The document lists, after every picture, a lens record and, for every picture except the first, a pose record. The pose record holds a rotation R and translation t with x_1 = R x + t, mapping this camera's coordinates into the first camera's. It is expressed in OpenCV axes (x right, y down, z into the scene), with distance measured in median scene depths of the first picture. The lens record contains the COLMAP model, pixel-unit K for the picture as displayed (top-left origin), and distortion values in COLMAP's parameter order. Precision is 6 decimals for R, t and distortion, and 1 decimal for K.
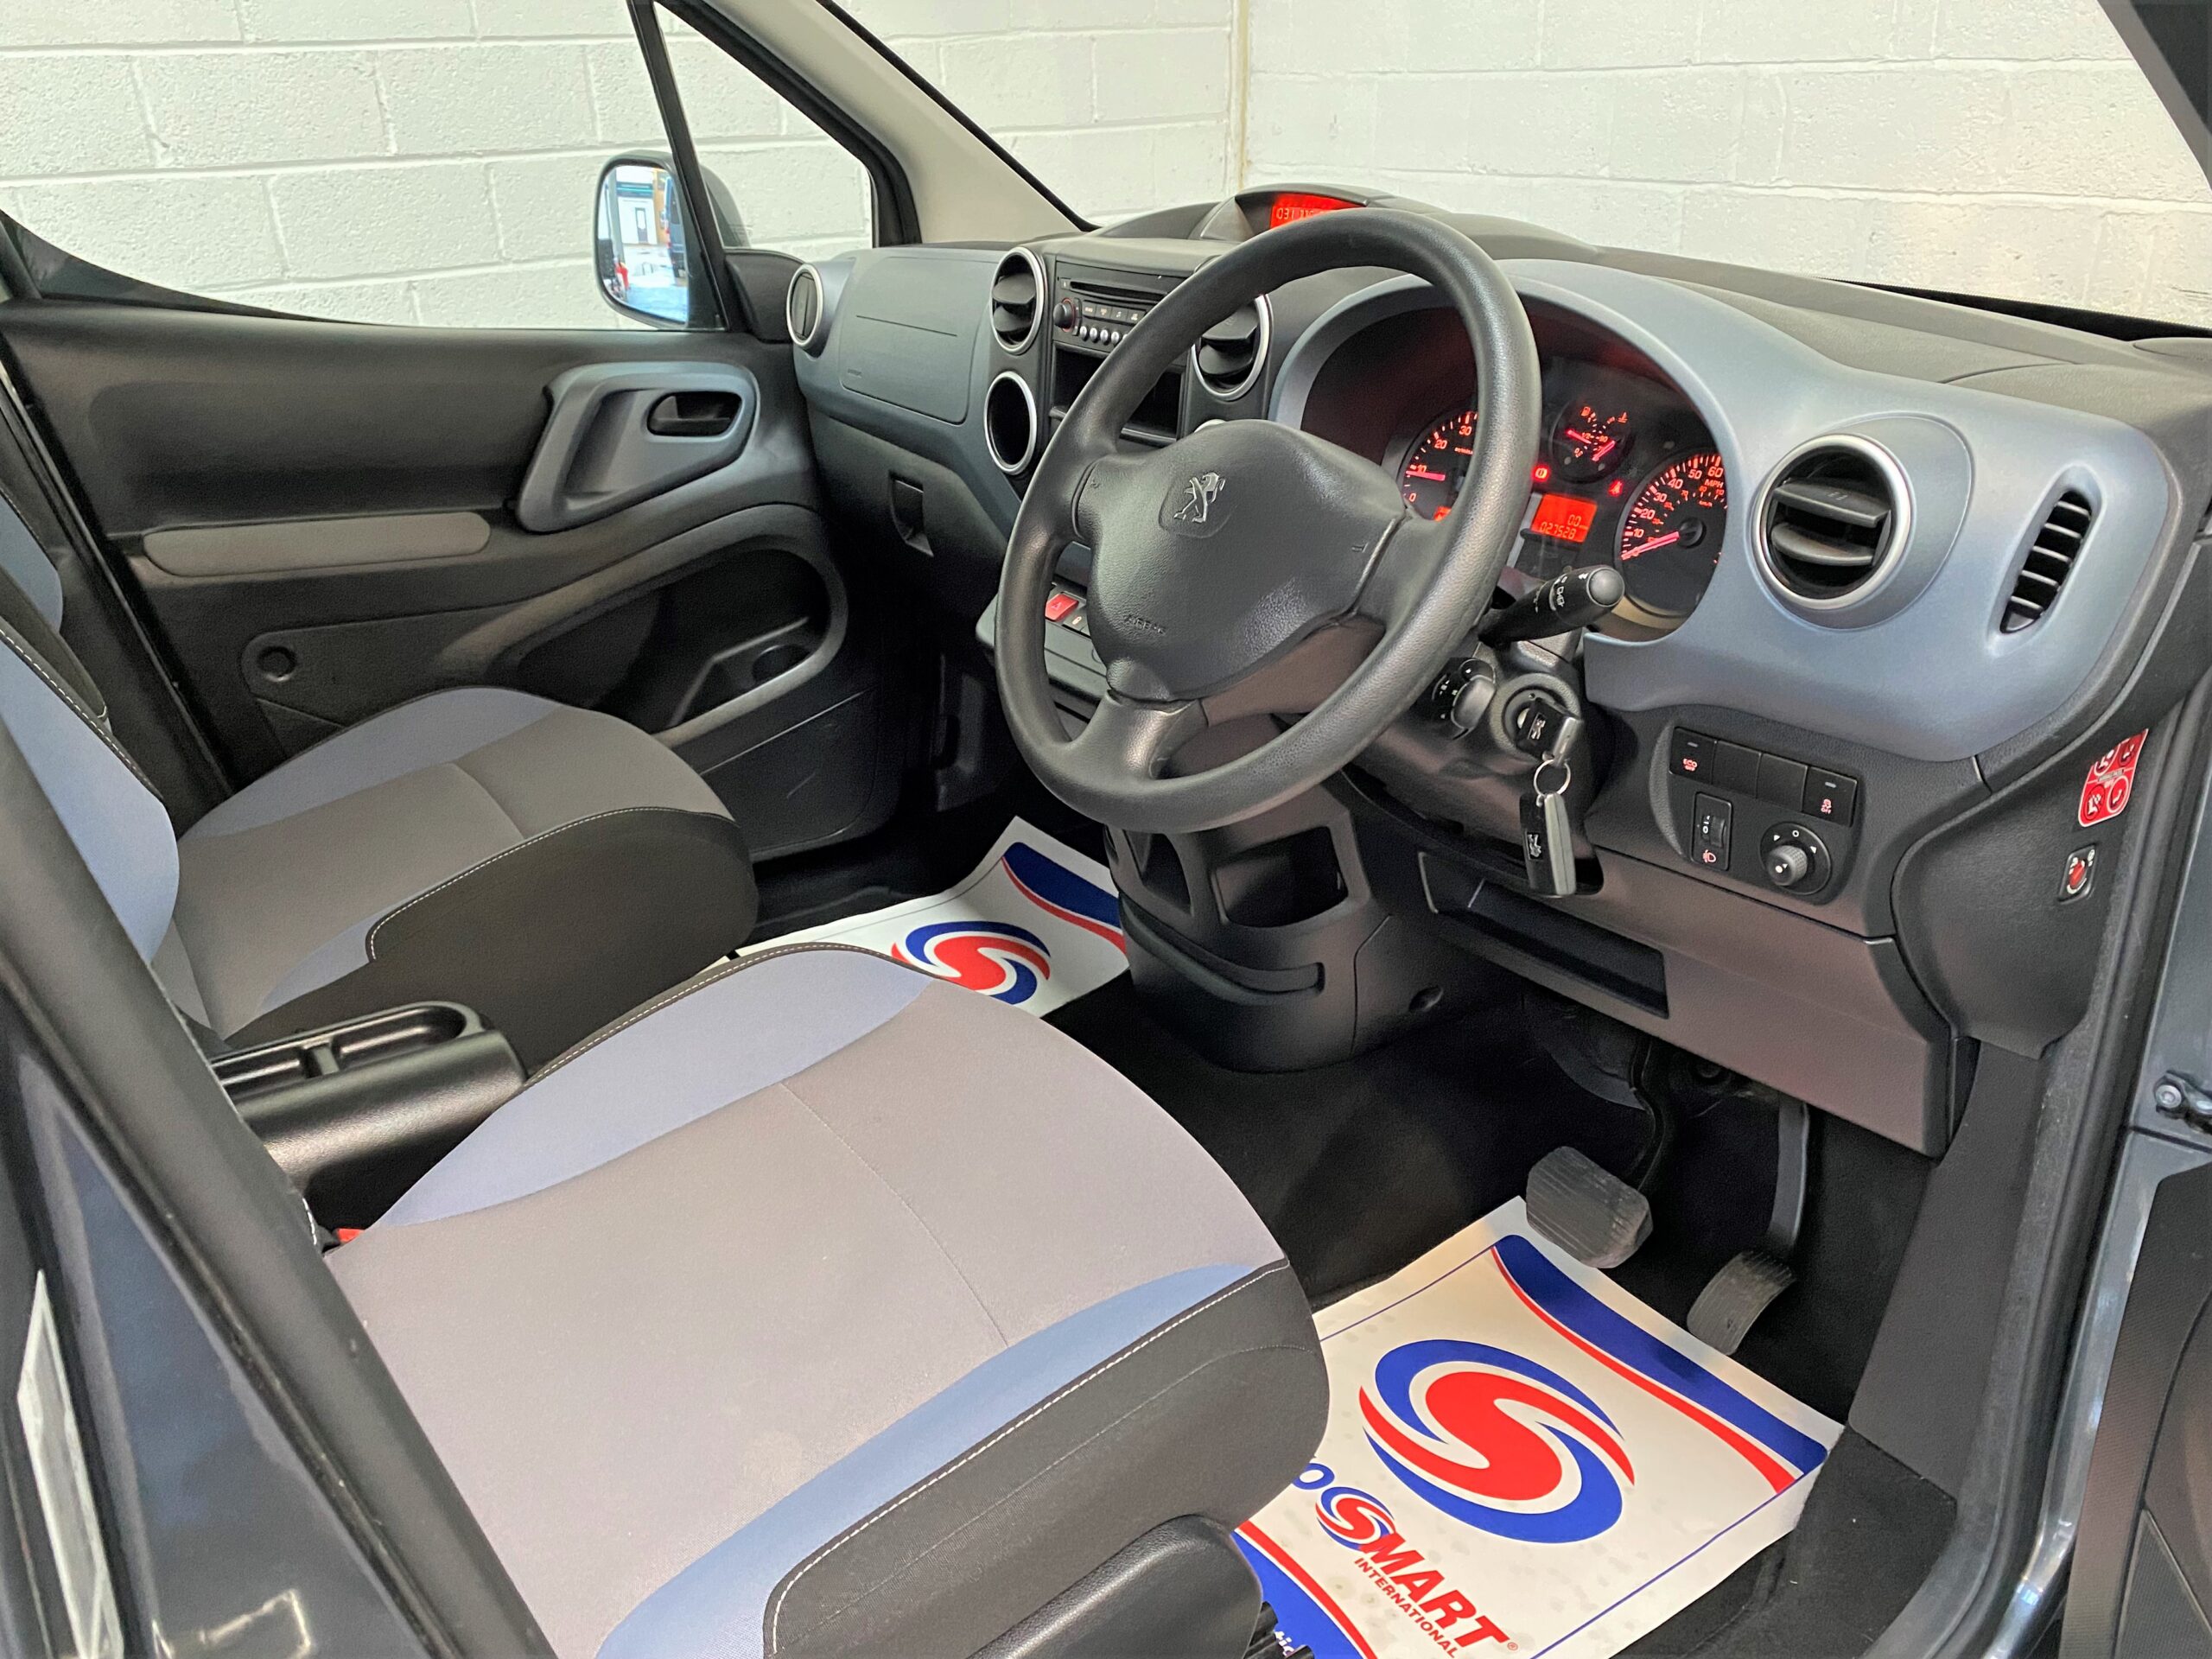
lens RADIAL K [[1684.0, 0, 1087.4], [0, 1684.0, 818.5], [0, 0, 1]] dist [0.005291, -0.000993]
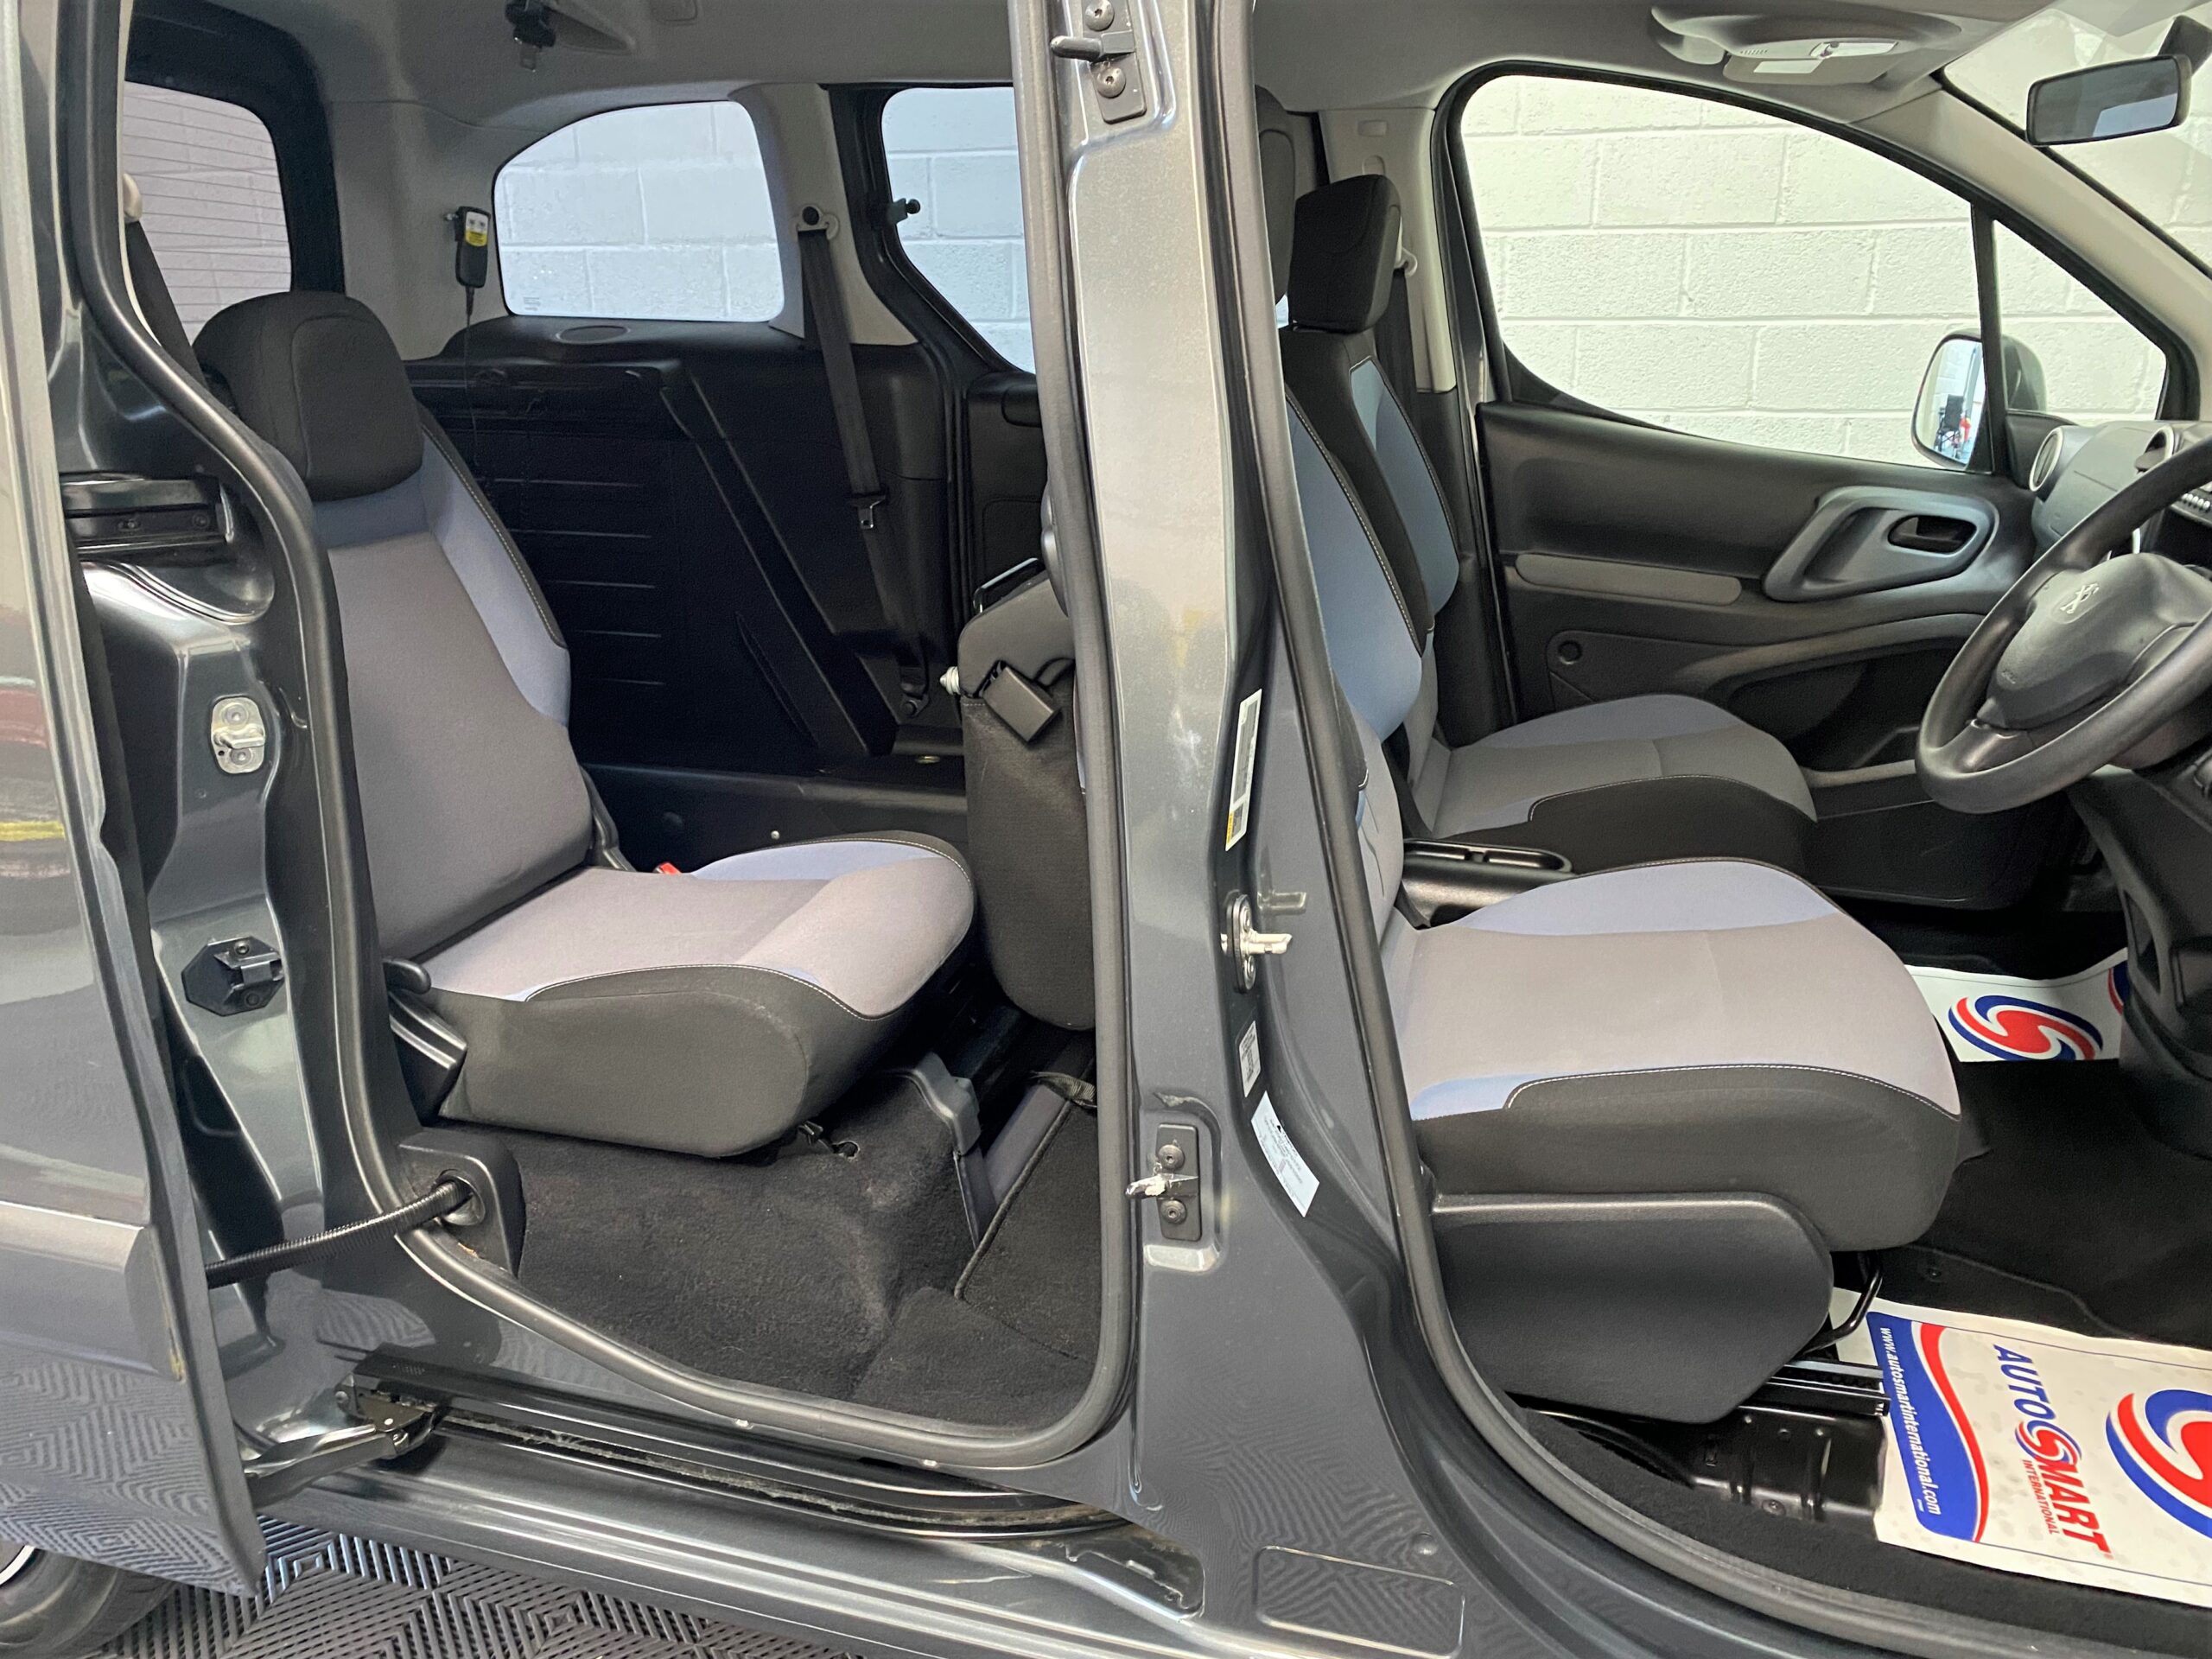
lens RADIAL K [[1684.0, 0, 1087.4], [0, 1684.0, 818.5], [0, 0, 1]] dist [0.005291, -0.000993]
pose [[0.658243, 0.258205, -0.707139, 0.315362], [-0.308973, 0.949239, 0.058996, 0.087963], [0.686478, 0.179653, 0.704609, -0.302427]]
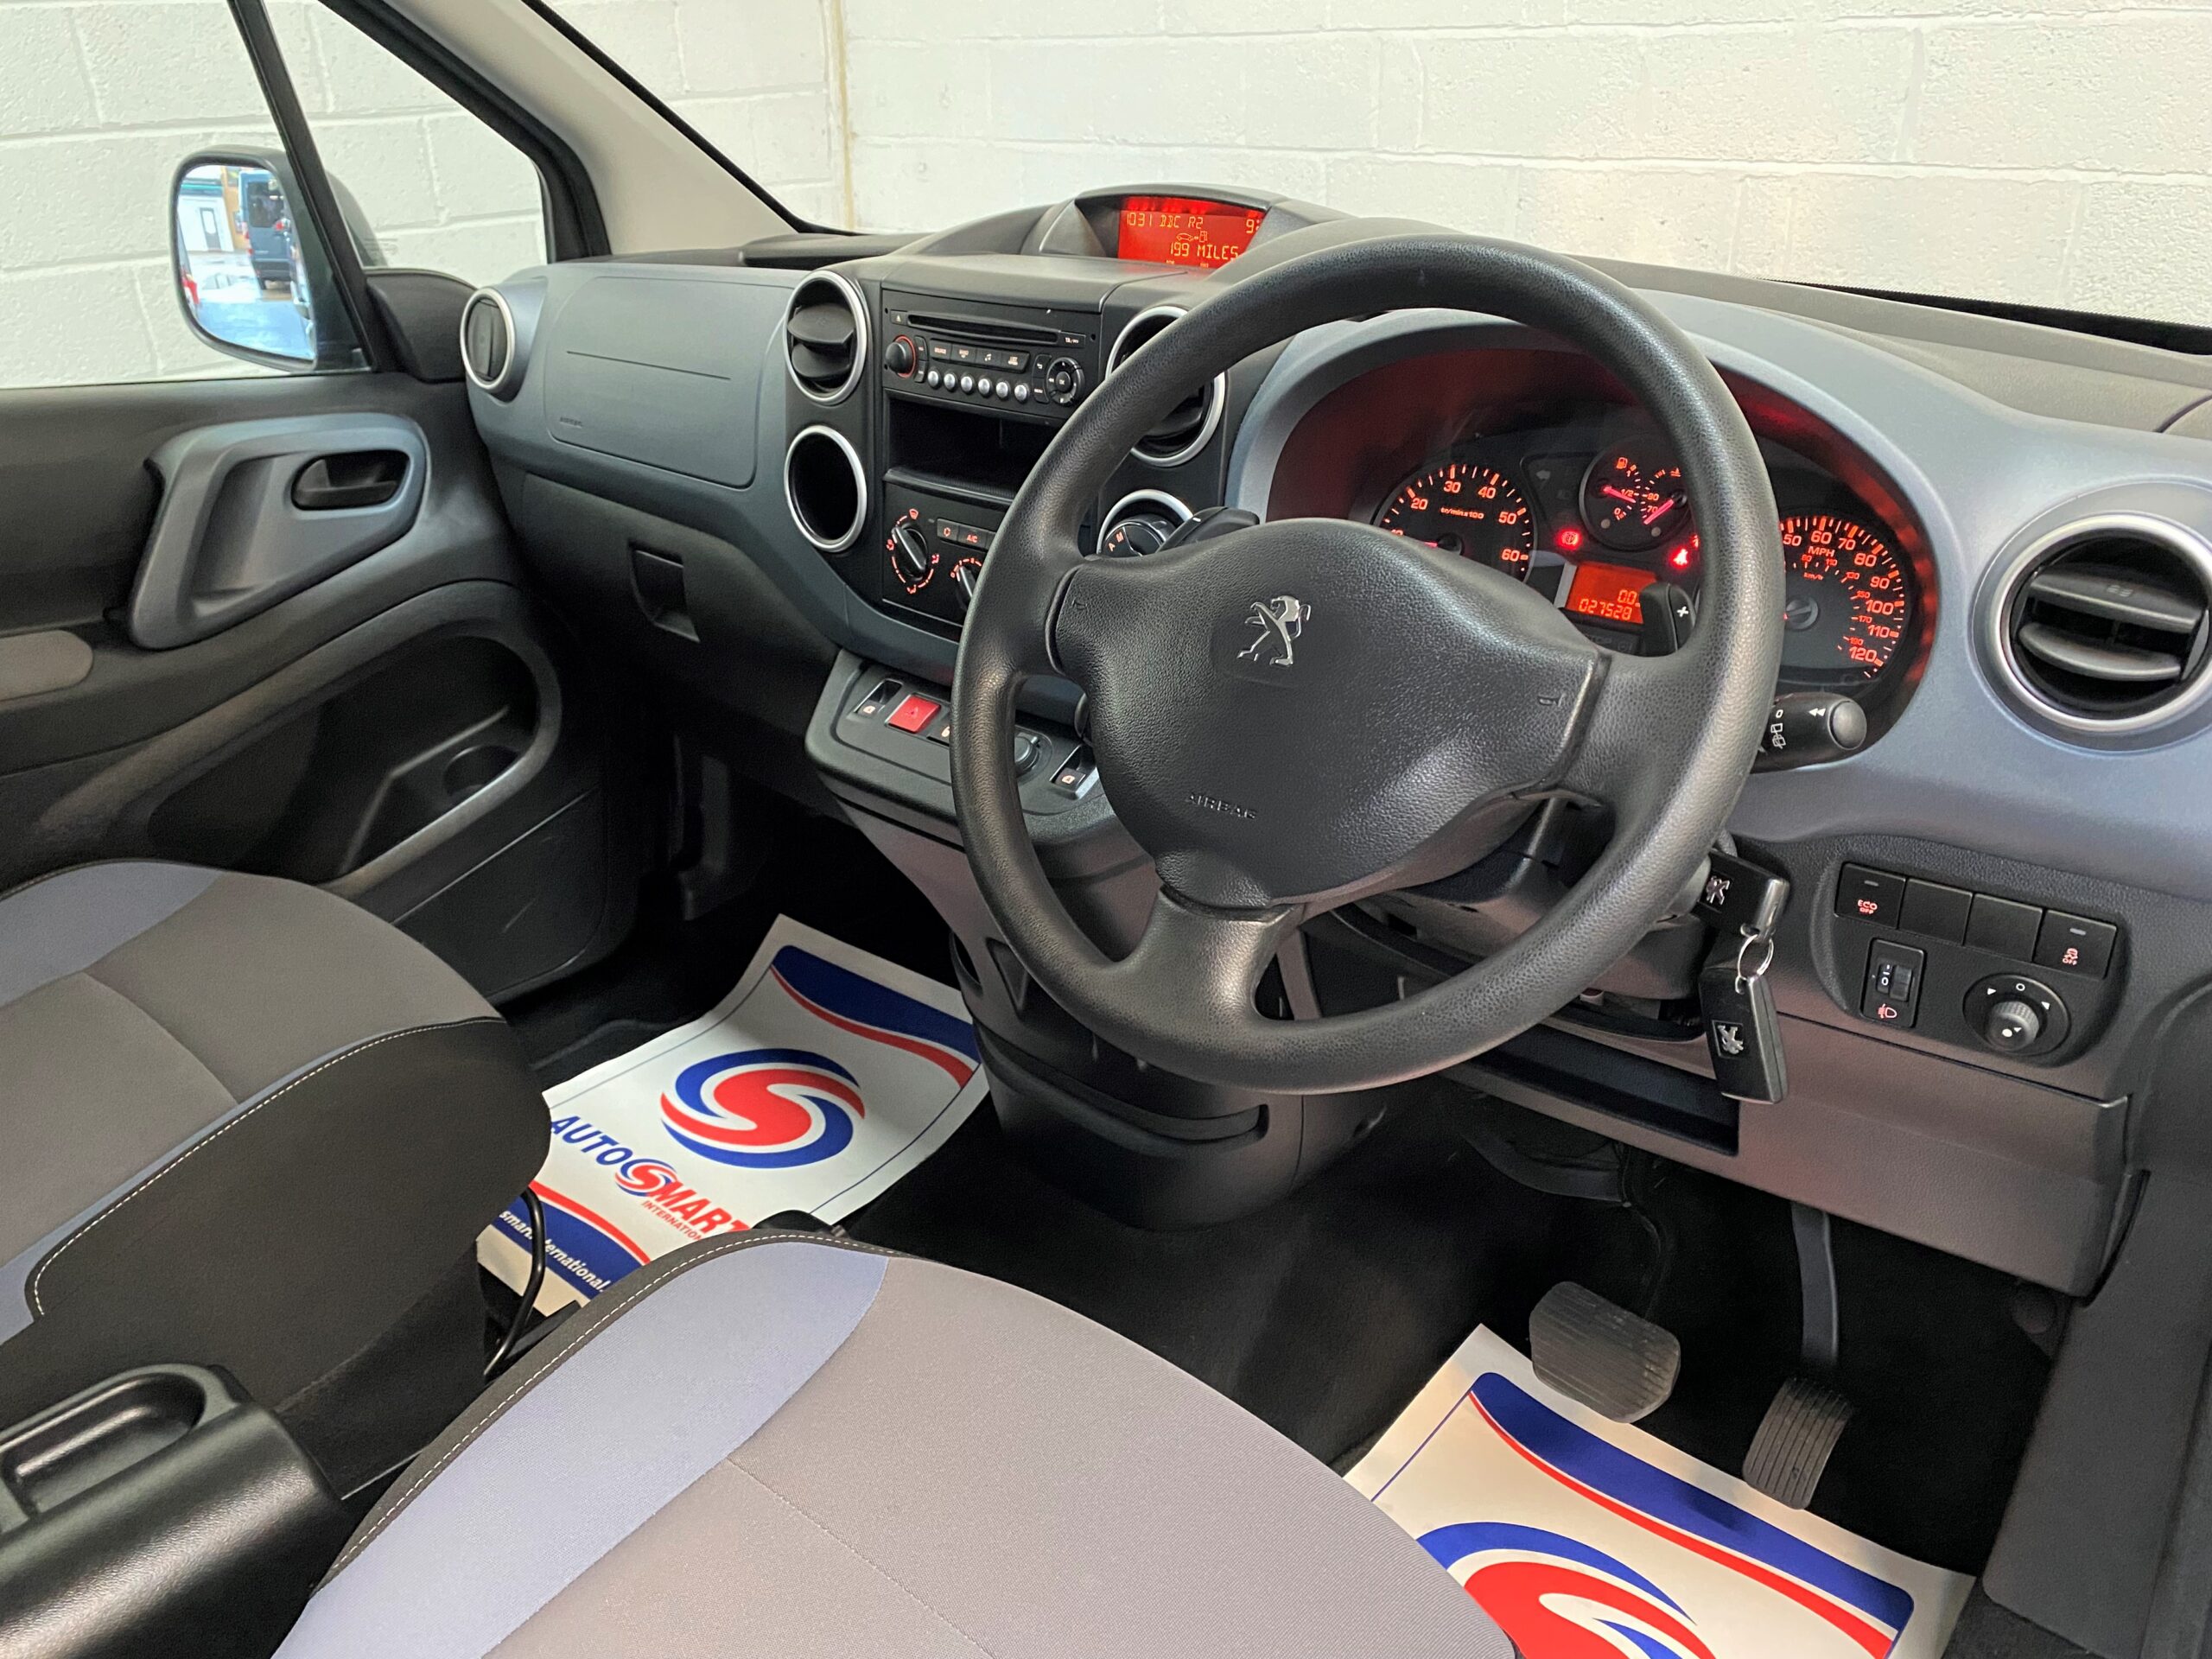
lens RADIAL K [[1693.6, 0, 1077.0], [0, 1693.6, 815.7], [0, 0, 1]] dist [0.007269, -0.002711]
pose [[0.969008, -0.105341, 0.223445, -0.102338], [0.102071, 0.994433, 0.026166, -0.072804], [-0.224957, -0.002548, 0.974365, 0.153370]]
